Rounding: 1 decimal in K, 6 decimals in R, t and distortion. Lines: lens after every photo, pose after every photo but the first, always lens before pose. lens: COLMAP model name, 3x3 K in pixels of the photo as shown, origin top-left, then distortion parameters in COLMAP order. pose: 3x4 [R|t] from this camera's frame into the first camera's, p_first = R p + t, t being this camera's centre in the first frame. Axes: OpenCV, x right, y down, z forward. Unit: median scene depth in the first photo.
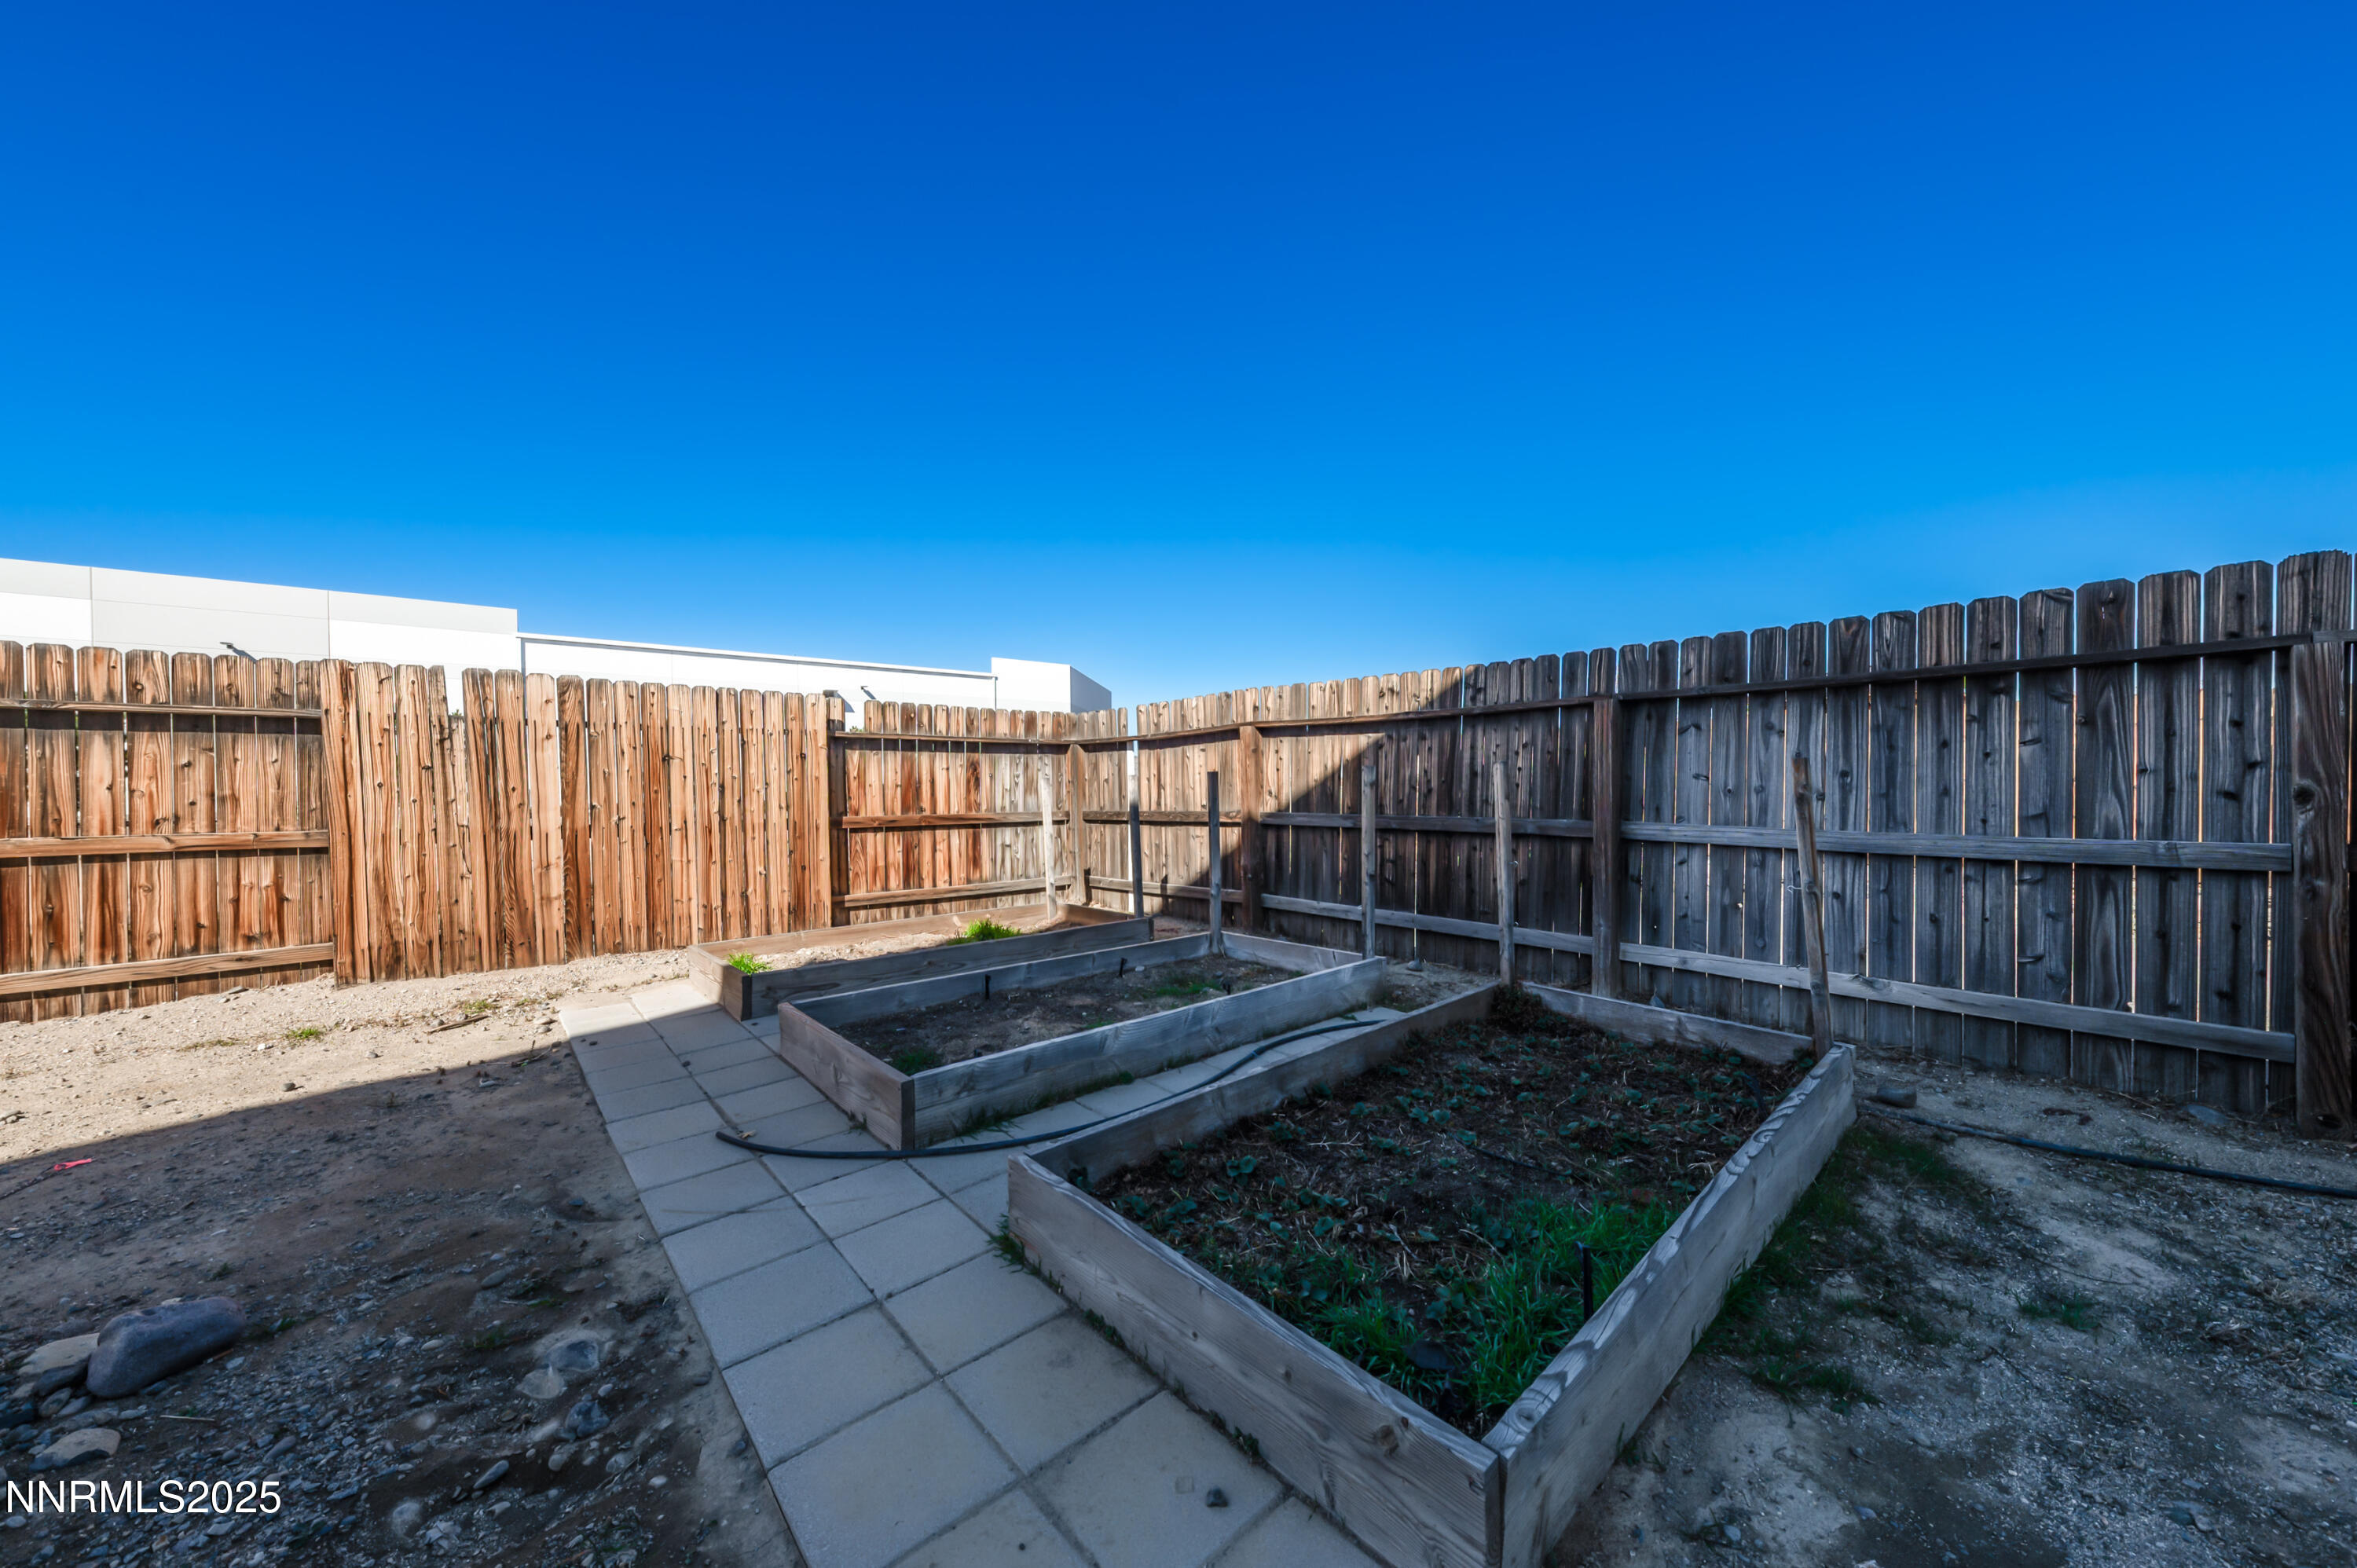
lens RADIAL K [[810.6, 0, 1183.7], [0, 810.6, 786.2], [0, 0, 1]] dist [0.009981, -0.003275]
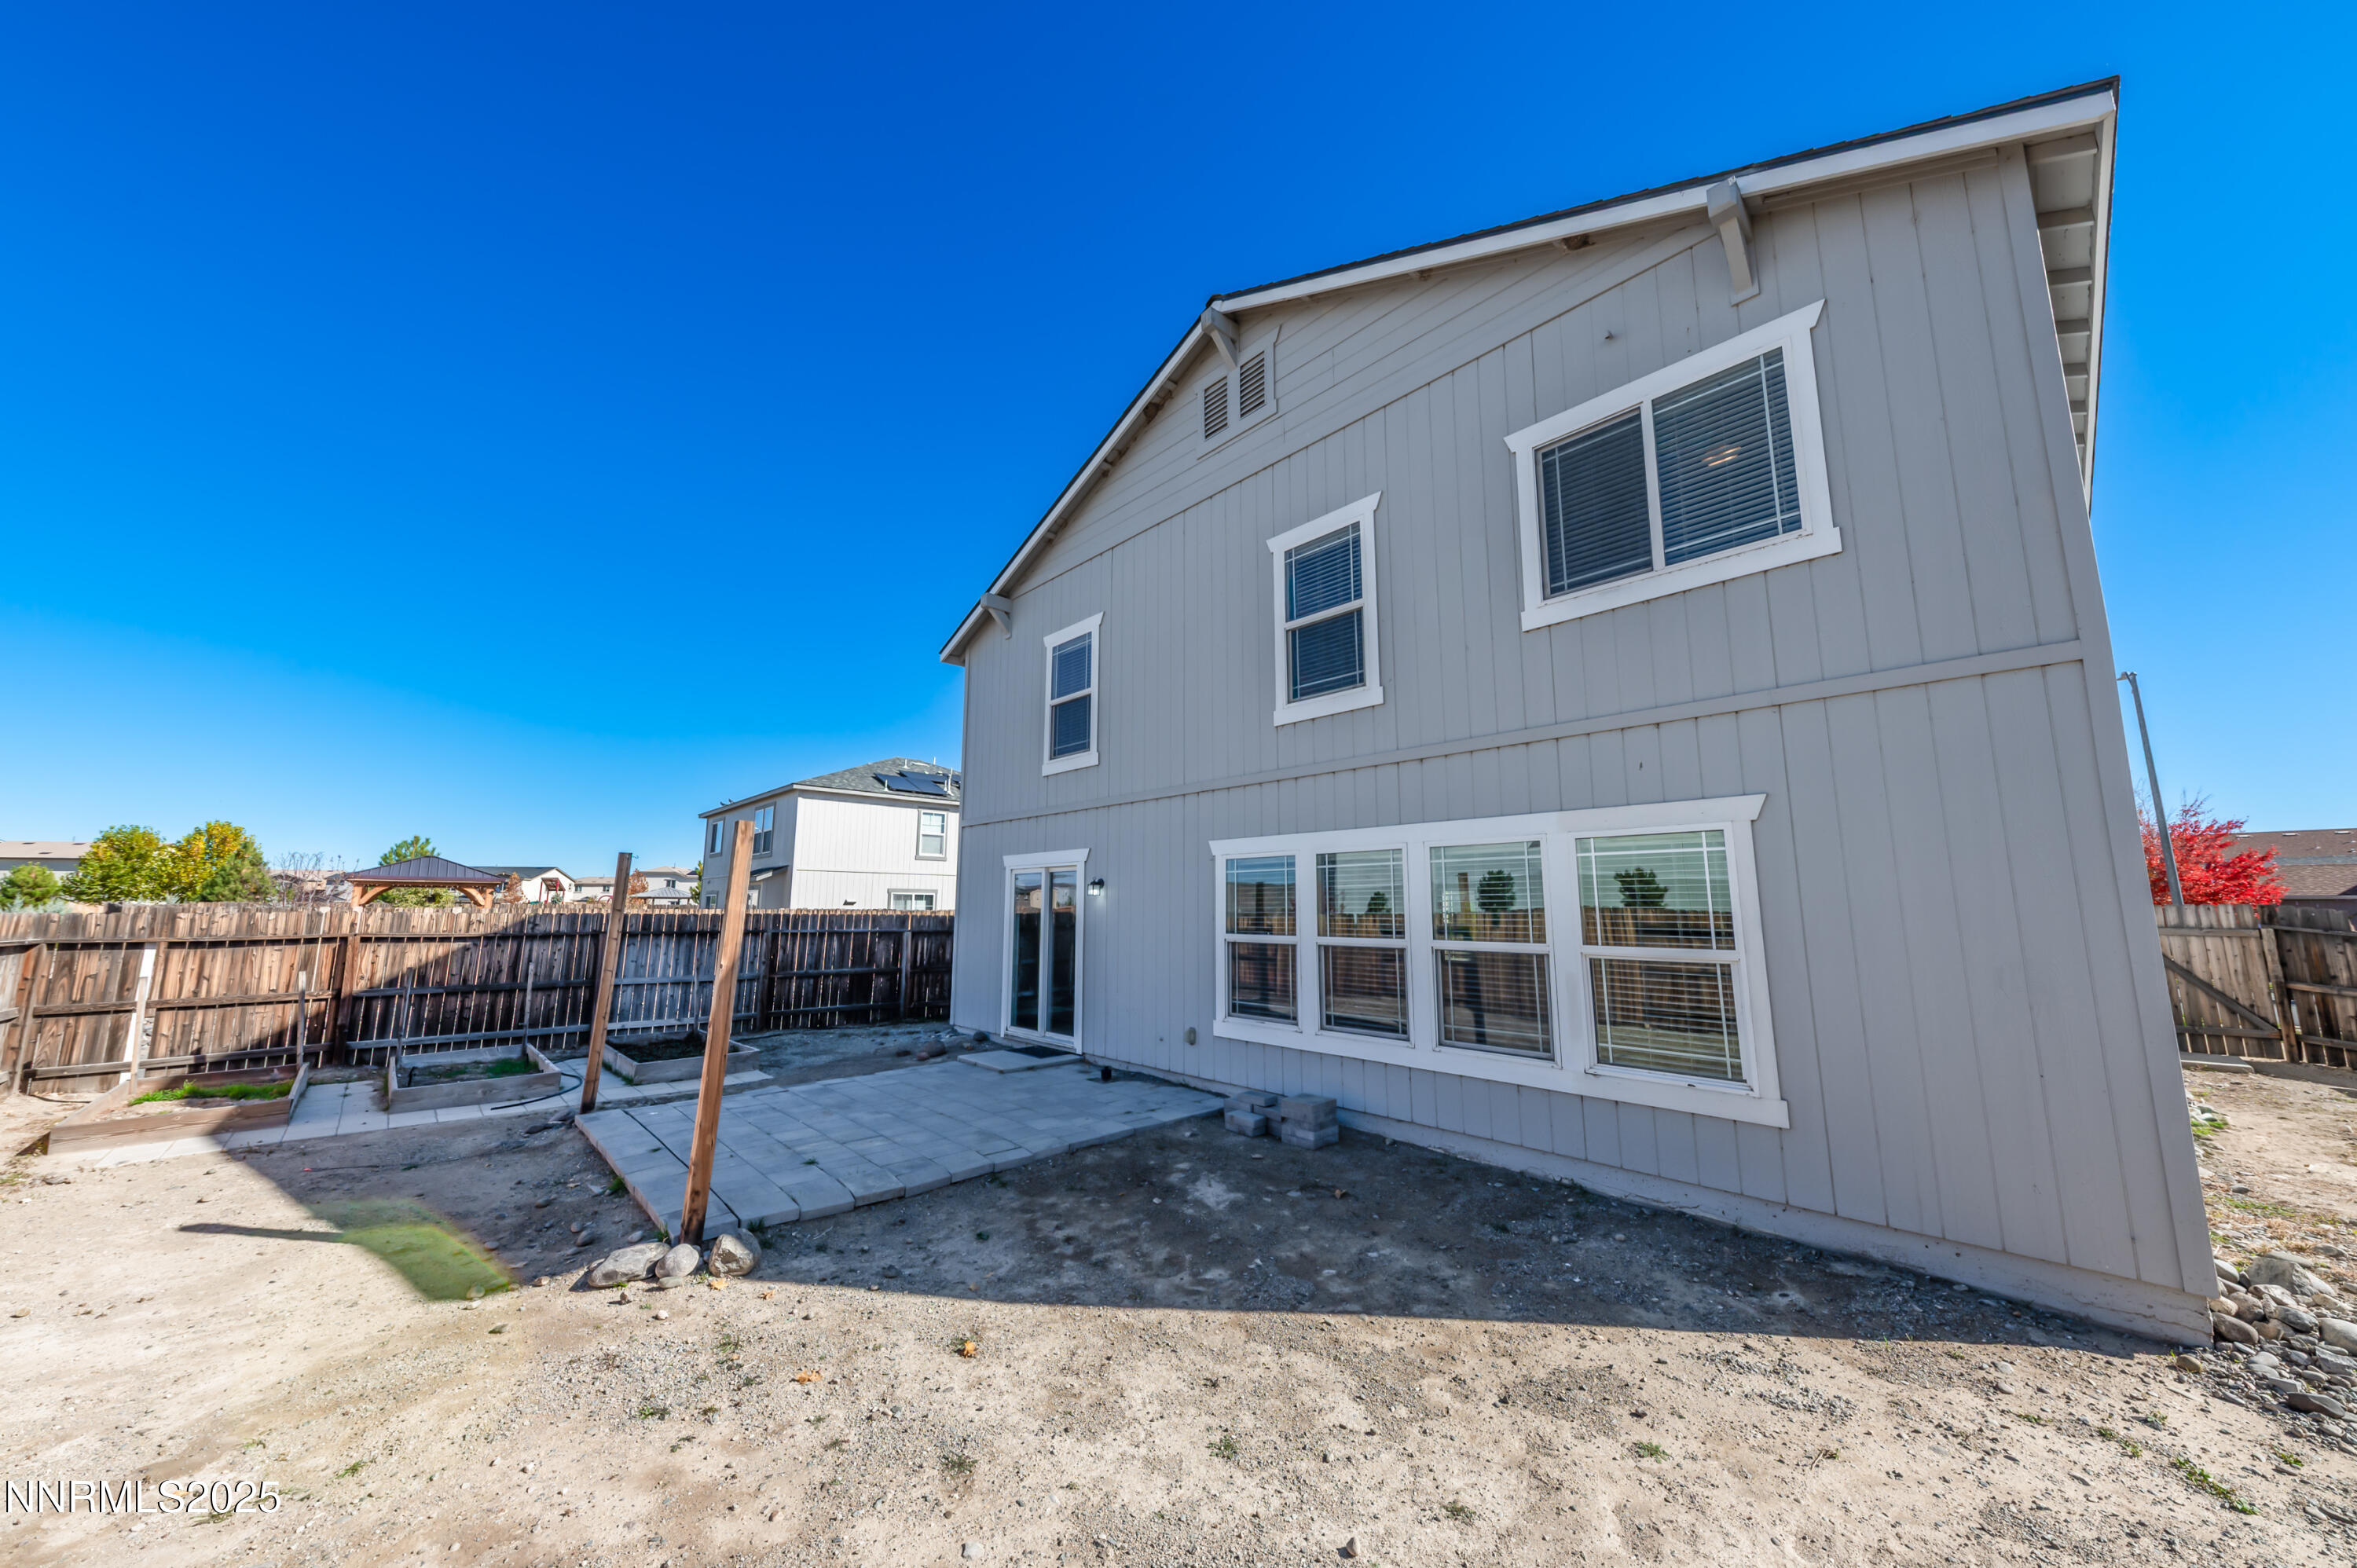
lens RADIAL K [[810.6, 0, 1167.0], [0, 810.6, 793.1], [0, 0, 1]] dist [0.009981, -0.003275]
pose [[-0.025288, 0.158547, 0.987027, -2.163212], [0.002623, 0.987350, -0.158532, -0.124817], [-0.999677, -0.001420, -0.025384, -0.774369]]
